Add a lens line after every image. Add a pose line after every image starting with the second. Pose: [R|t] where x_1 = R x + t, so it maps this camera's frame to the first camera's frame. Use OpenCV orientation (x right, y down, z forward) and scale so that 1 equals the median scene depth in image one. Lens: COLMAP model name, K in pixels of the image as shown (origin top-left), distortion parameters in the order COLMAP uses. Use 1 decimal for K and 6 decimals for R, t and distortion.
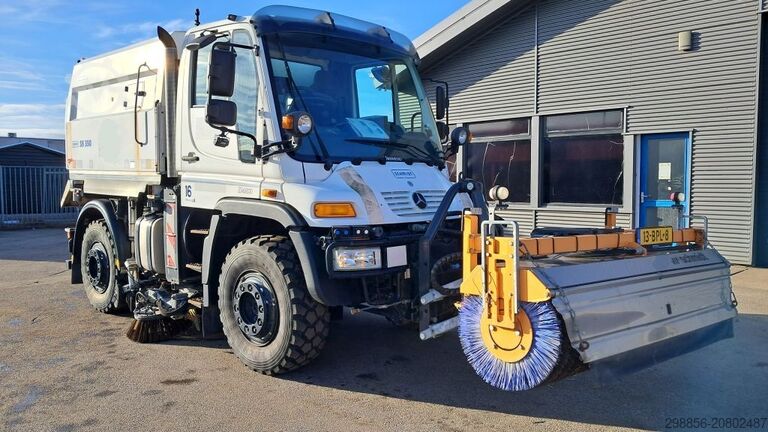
lens RADIAL K [[624.8, 0, 384.0], [0, 624.8, 216.0], [0, 0, 1]] dist [0.006115, 0.001003]
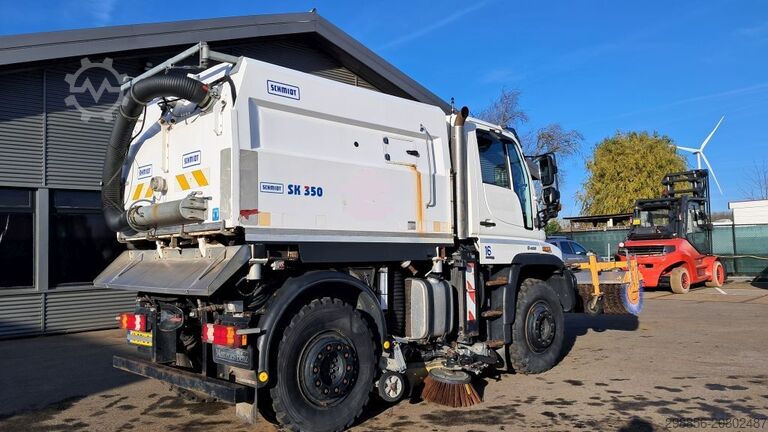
lens RADIAL K [[624.8, 0, 384.0], [0, 624.8, 216.0], [0, 0, 1]] dist [0.006115, 0.001003]
pose [[0.011930, 0.062177, 0.997994, -0.655226], [0.086568, 0.994253, -0.062979, -0.020343], [-0.996174, 0.087146, 0.006479, 0.509009]]
